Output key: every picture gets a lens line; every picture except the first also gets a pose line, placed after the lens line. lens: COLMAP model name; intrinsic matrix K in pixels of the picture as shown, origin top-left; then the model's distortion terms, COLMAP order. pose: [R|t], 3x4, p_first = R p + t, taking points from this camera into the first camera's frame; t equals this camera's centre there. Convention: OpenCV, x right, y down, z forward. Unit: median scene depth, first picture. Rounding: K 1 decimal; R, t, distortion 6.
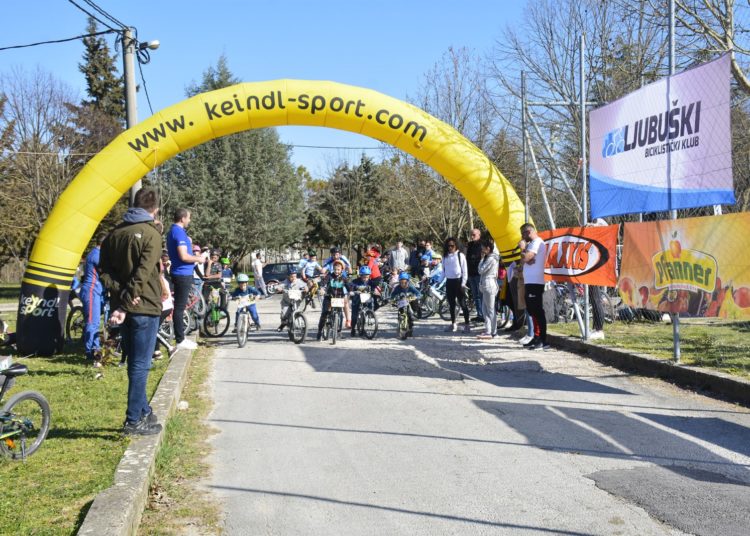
lens RADIAL K [[998.5, 0, 375.0], [0, 998.5, 268.0], [0, 0, 1]] dist [0.036404, 0.036742]
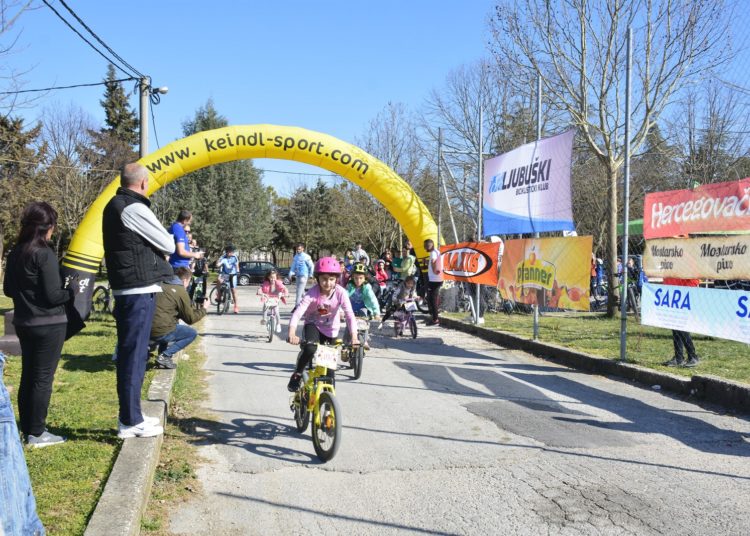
lens RADIAL K [[827.4, 0, 397.0], [0, 827.4, 269.2], [0, 0, 1]] dist [-0.079916, -0.006239]
pose [[0.995249, 0.040342, 0.088606, -0.003232], [-0.039950, 0.999182, -0.006196, 0.006996], [-0.088784, 0.002627, 0.996047, -0.122187]]
